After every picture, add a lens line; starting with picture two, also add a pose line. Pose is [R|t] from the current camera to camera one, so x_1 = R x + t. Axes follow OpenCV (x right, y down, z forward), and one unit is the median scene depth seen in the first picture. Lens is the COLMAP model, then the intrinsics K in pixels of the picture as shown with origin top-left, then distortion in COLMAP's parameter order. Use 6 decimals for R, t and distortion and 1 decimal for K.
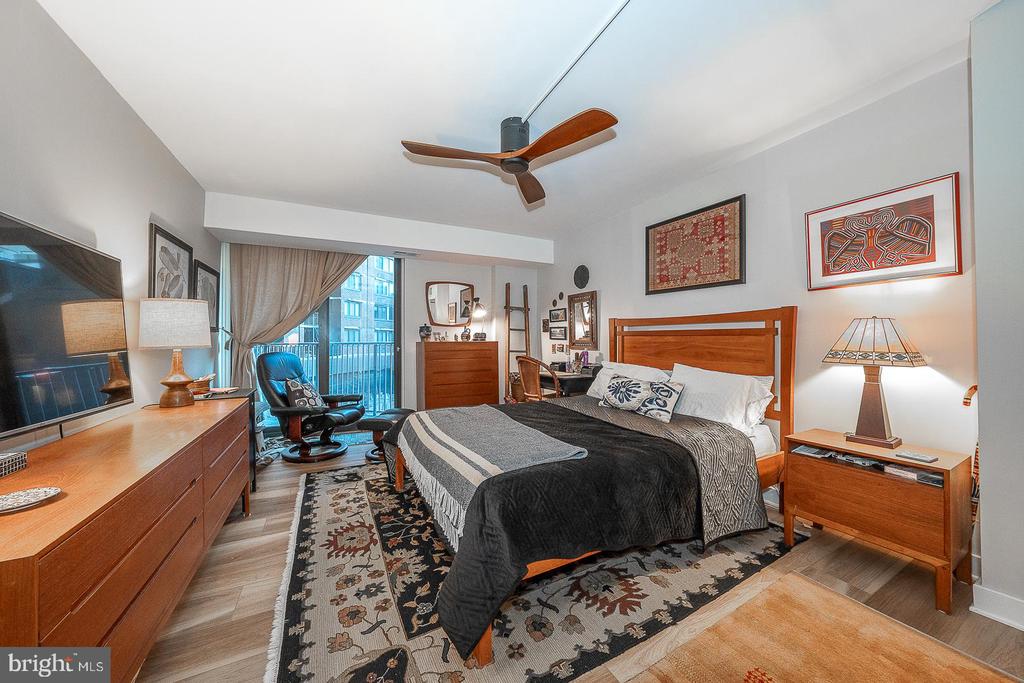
lens RADIAL K [[354.0, 0, 510.8], [0, 354.0, 338.1], [0, 0, 1]] dist [-0.020693, 0.003409]
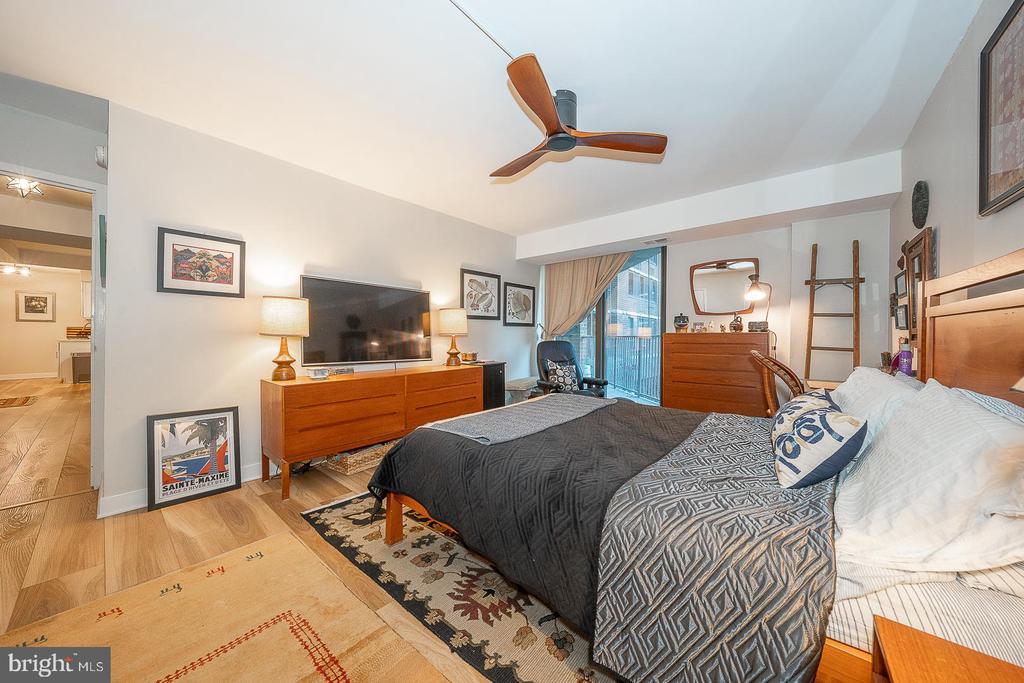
lens RADIAL K [[354.0, 0, 510.0], [0, 354.0, 337.4], [0, 0, 1]] dist [-0.020693, 0.003409]
pose [[0.381728, 0.007385, -0.924245, 0.997774], [-0.002054, 0.999972, 0.007142, 0.034781], [0.924272, -0.000828, 0.381733, 0.612599]]
